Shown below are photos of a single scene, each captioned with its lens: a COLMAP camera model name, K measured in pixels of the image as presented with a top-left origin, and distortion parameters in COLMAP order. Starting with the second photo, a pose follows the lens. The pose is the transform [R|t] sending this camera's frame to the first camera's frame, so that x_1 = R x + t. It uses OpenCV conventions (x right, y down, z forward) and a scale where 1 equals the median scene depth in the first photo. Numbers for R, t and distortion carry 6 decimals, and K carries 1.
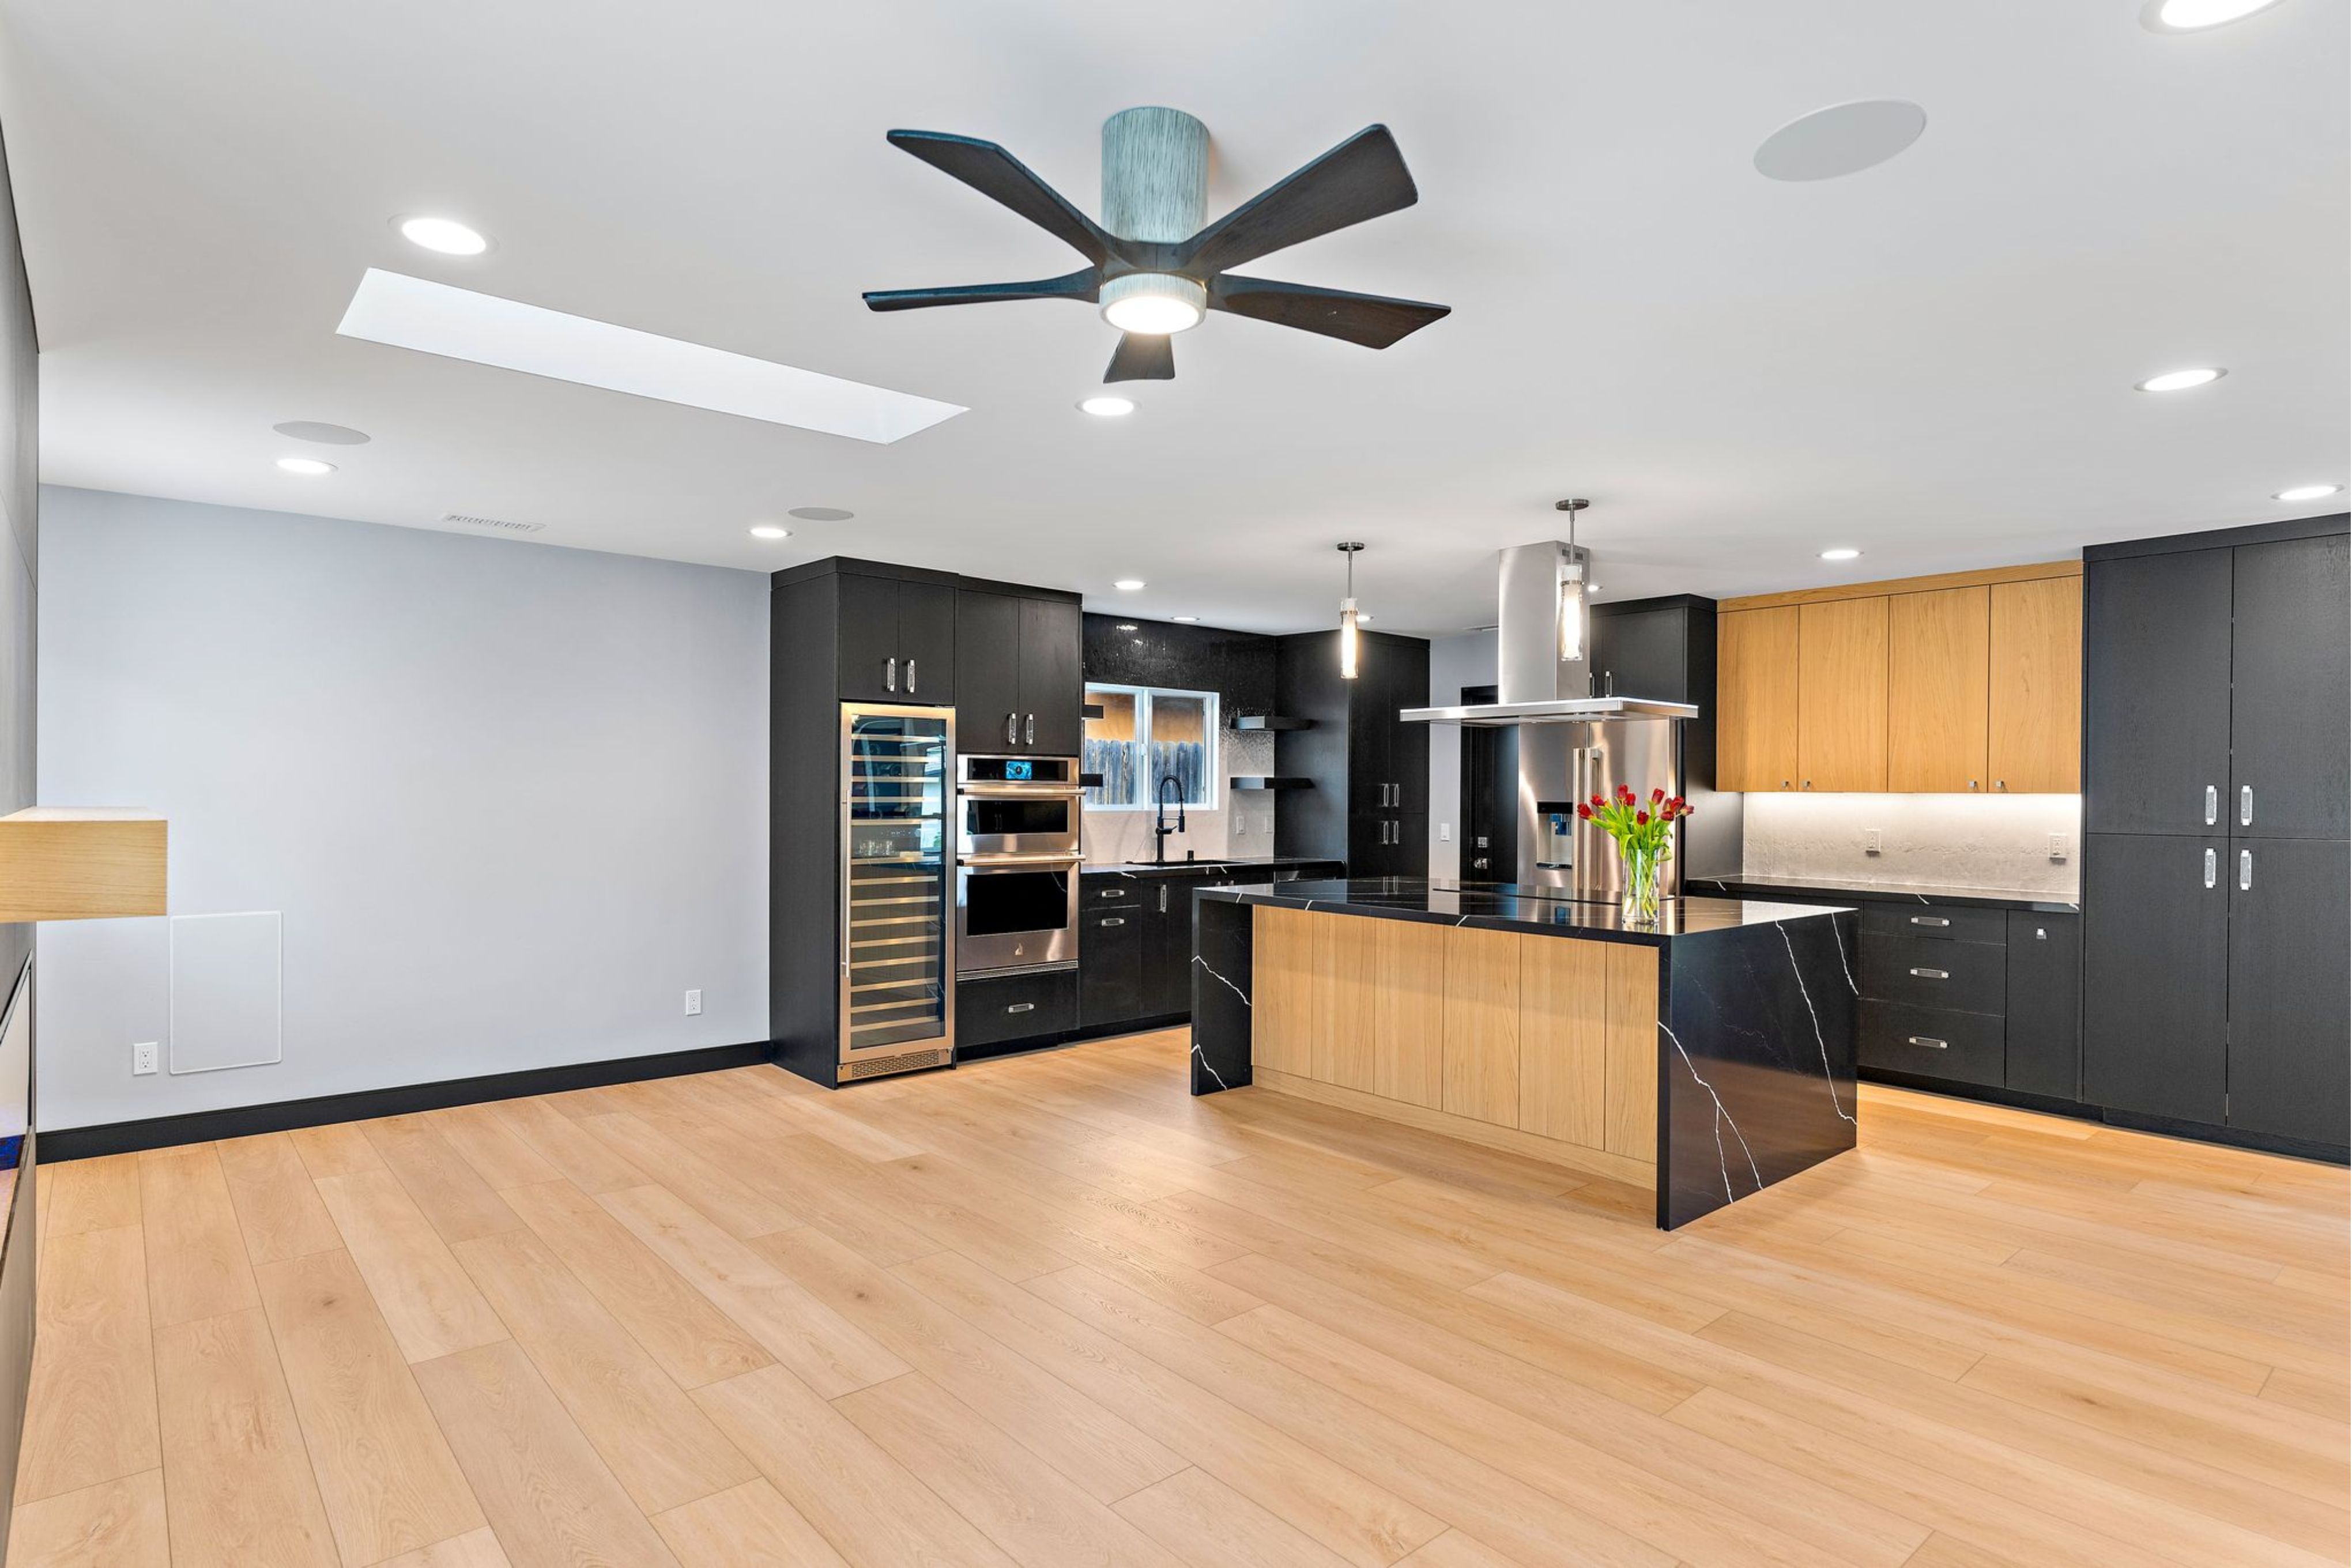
lens RADIAL K [[1243.3, 0, 1161.3], [0, 1243.3, 788.5], [0, 0, 1]] dist [-0.004036, 0.002157]
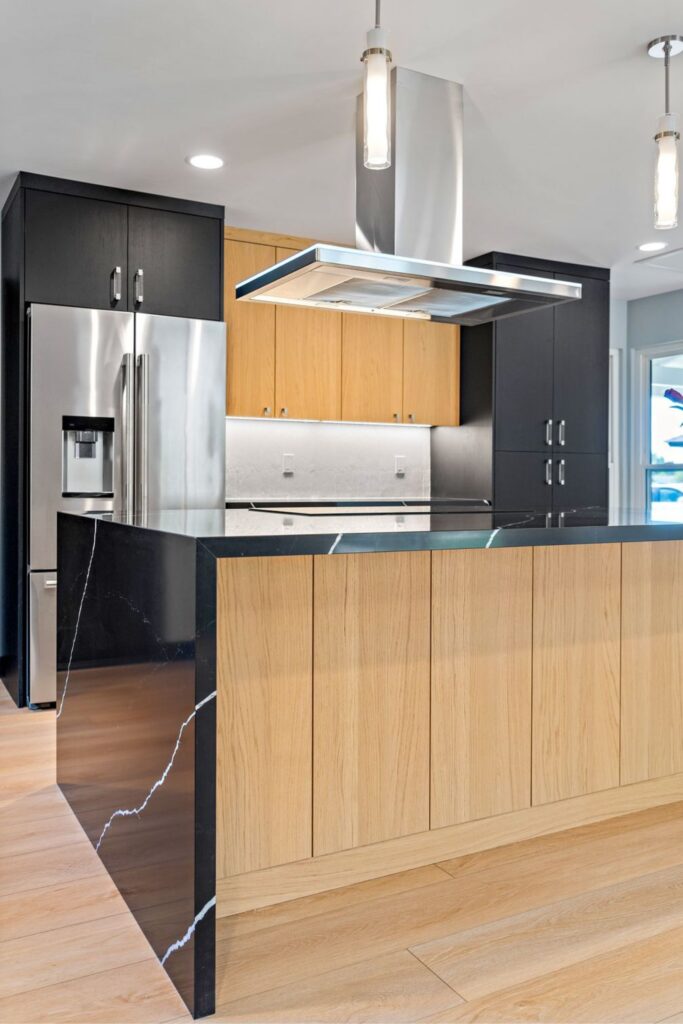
lens RADIAL K [[866.6, 0, 363.3], [0, 866.6, 484.9], [0, 0, 1]] dist [-0.003659, -0.008043]
pose [[0.196154, -0.012508, 0.980493, -0.235723], [-0.005418, 0.999890, 0.013839, 0.054284], [-0.980558, -0.008027, 0.196065, 0.825772]]
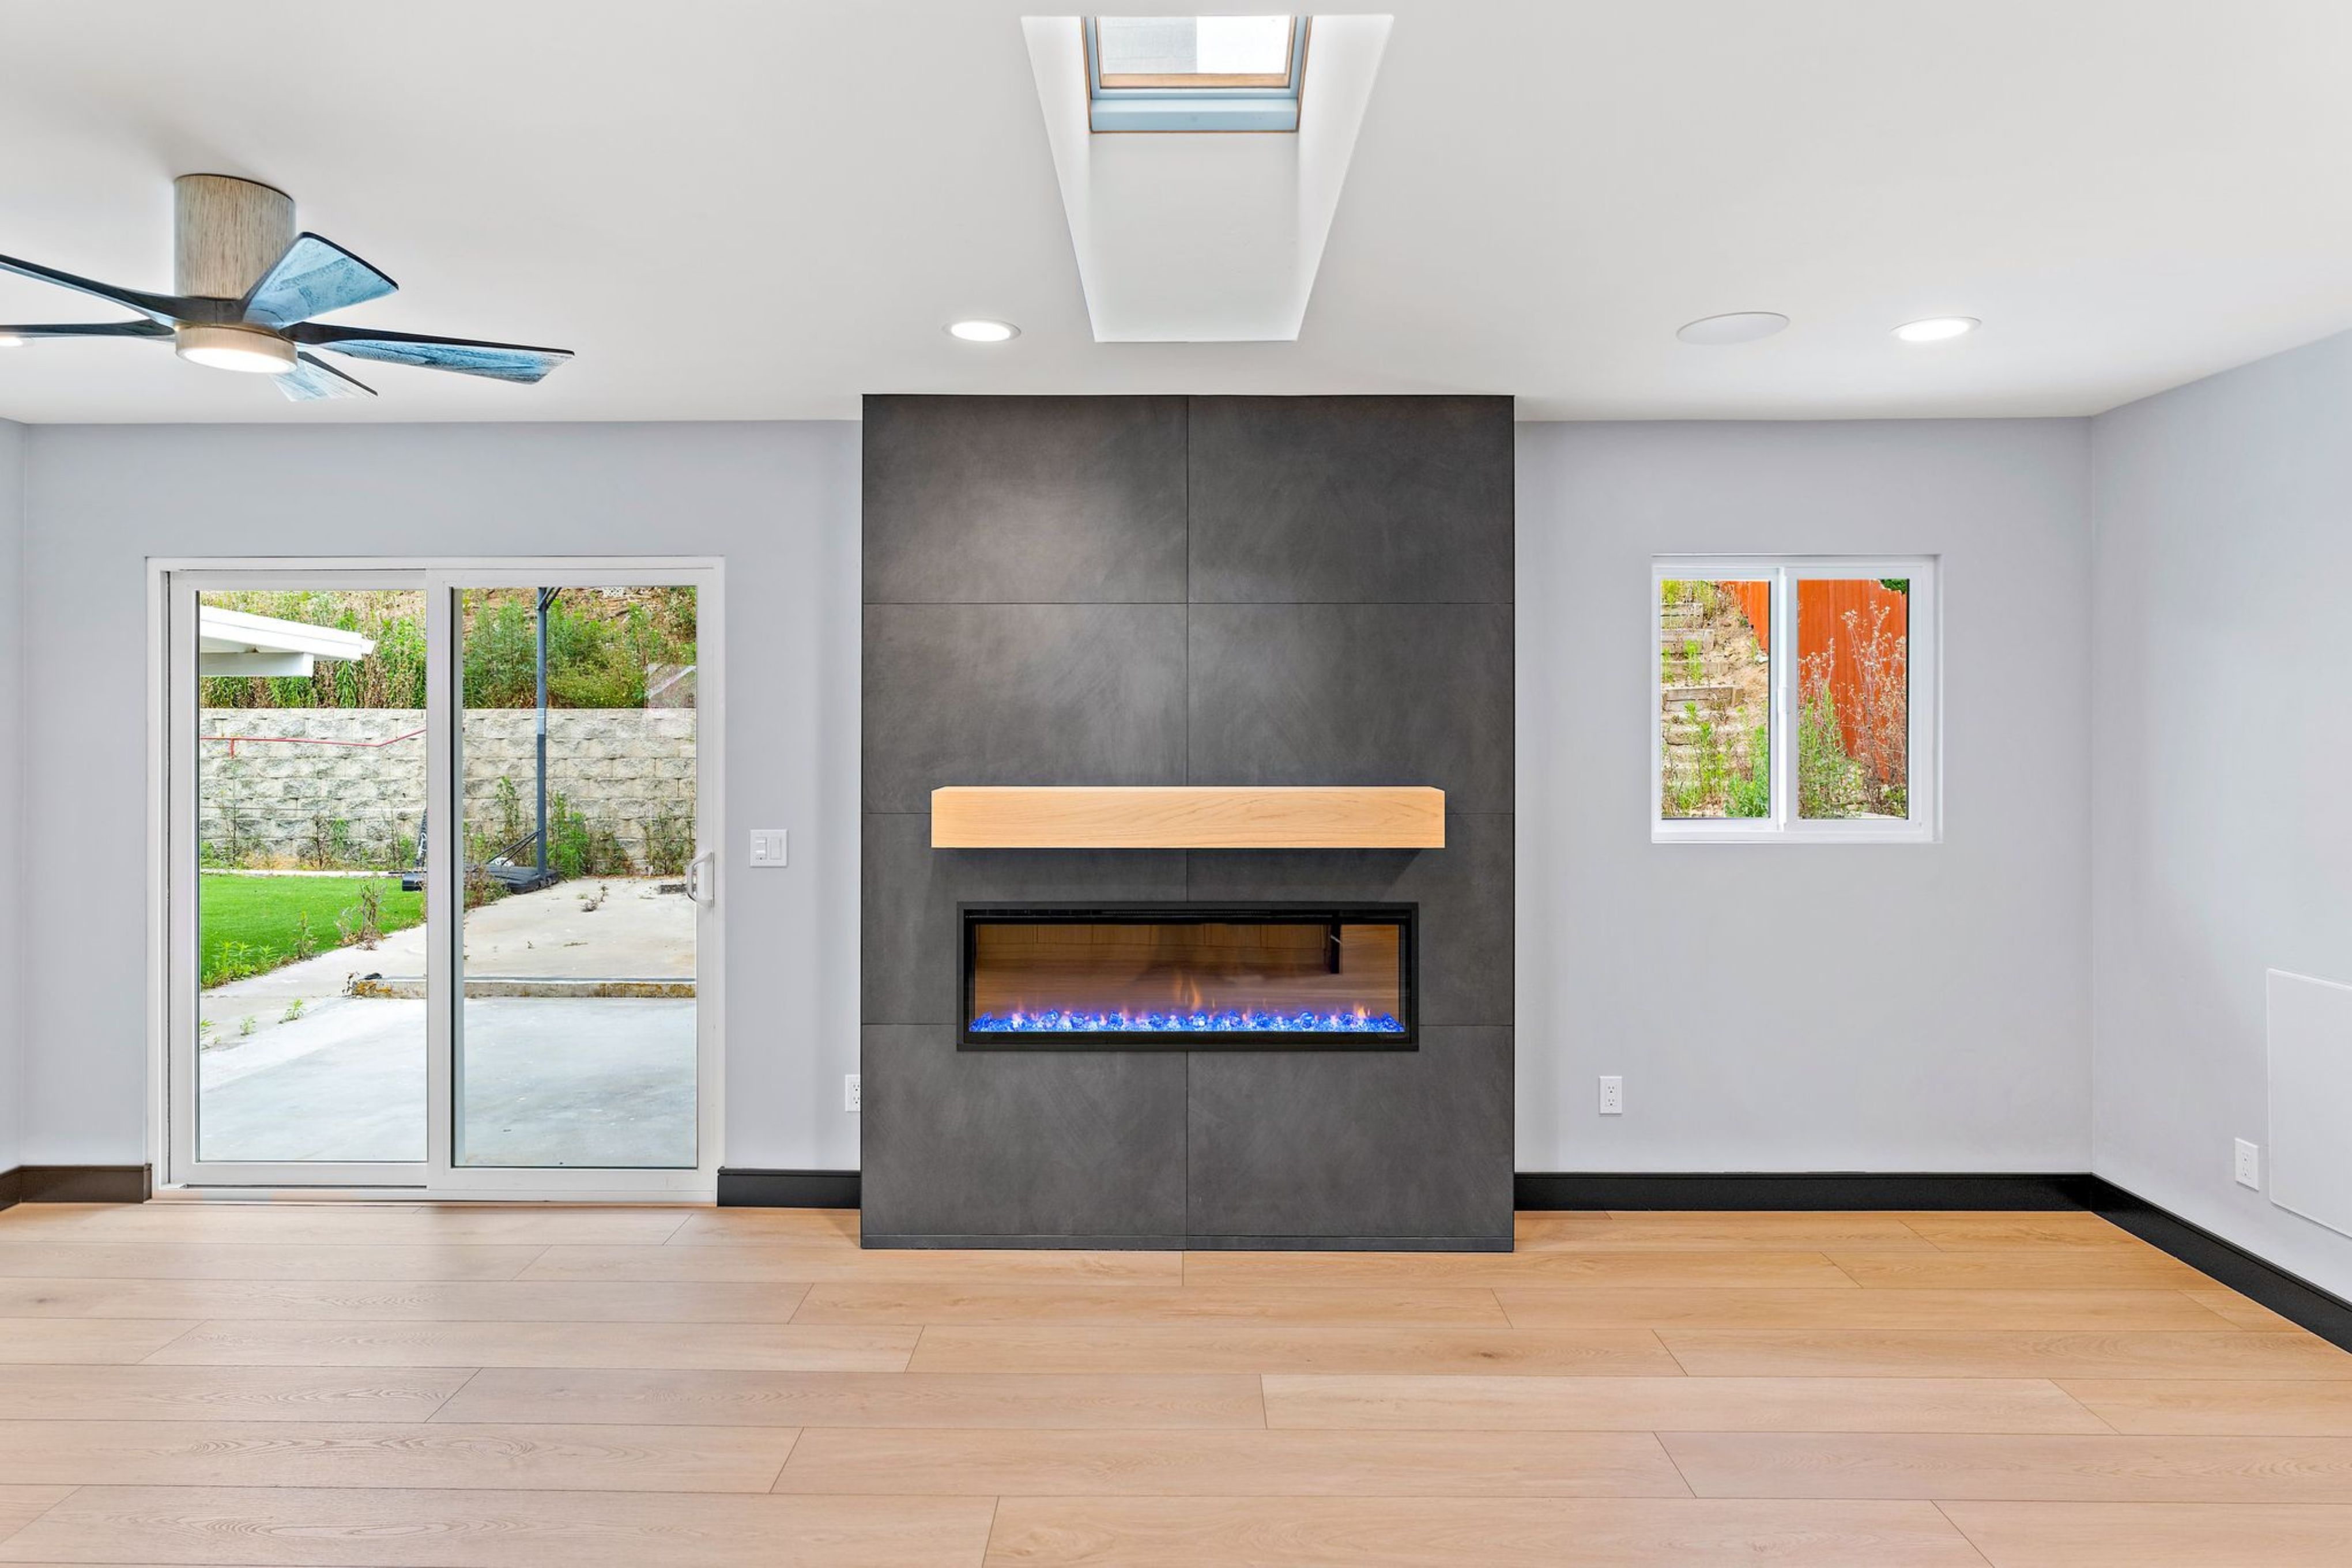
lens RADIAL K [[1262.9, 0, 1173.3], [0, 1262.9, 738.2], [0, 0, 1]] dist [-0.005497, -0.000946]
pose [[-0.662005, -0.002318, -0.749496, 0.087384], [-0.004647, 0.999989, 0.001011, -0.016165], [0.749485, 0.004152, -0.662008, 0.785468]]
